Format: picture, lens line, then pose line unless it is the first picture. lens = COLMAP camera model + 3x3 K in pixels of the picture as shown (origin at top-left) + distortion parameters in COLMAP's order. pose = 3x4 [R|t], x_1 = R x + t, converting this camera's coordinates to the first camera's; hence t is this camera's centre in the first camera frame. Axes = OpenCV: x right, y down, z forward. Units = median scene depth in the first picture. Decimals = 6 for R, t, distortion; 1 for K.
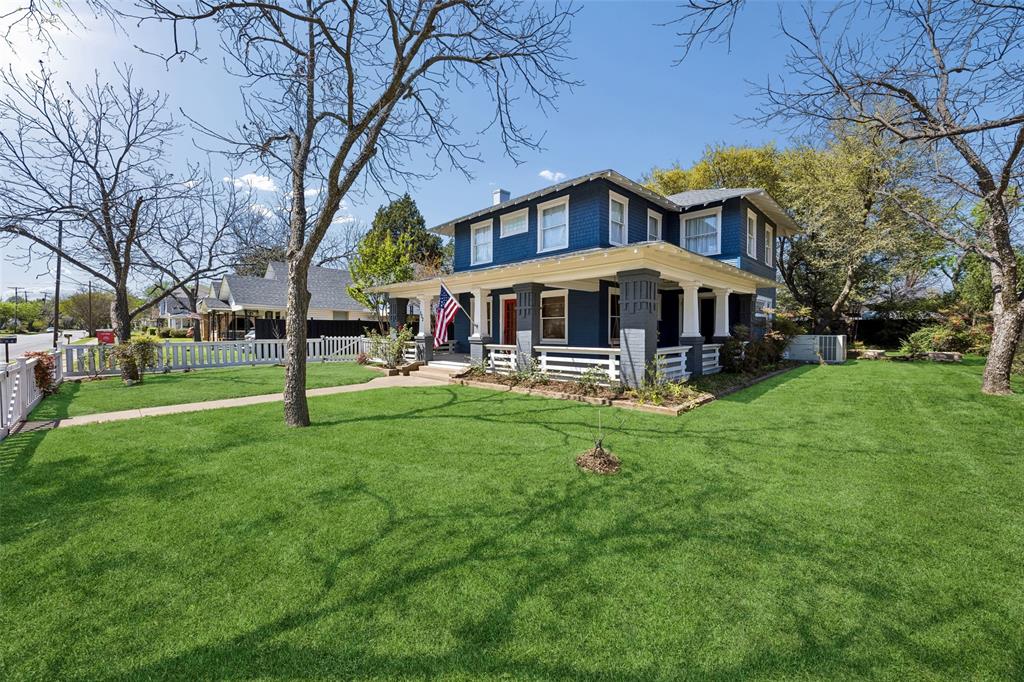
lens RADIAL K [[392.6, 0, 509.4], [0, 392.6, 333.8], [0, 0, 1]] dist [0.002384, 0.000071]
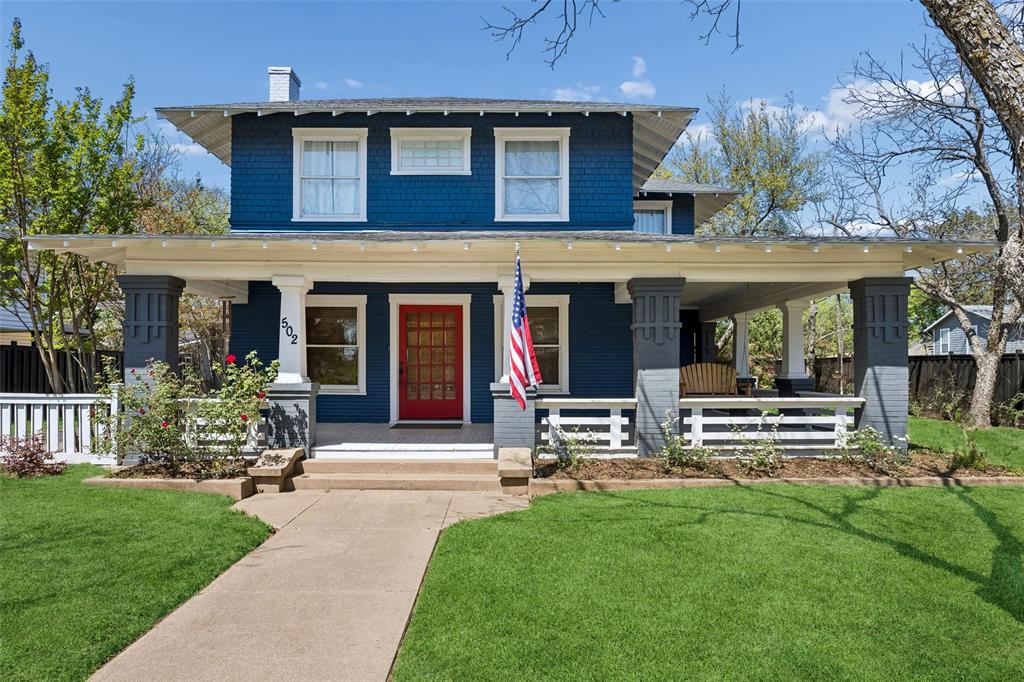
lens RADIAL K [[598.6, 0, 464.2], [0, 598.6, 377.2], [0, 0, 1]] dist [-0.027396, -0.001737]
pose [[0.704338, -0.006999, 0.709831, -0.557784], [0.004439, 0.999975, 0.005454, -0.002210], [-0.709851, -0.000690, 0.704351, 0.504685]]
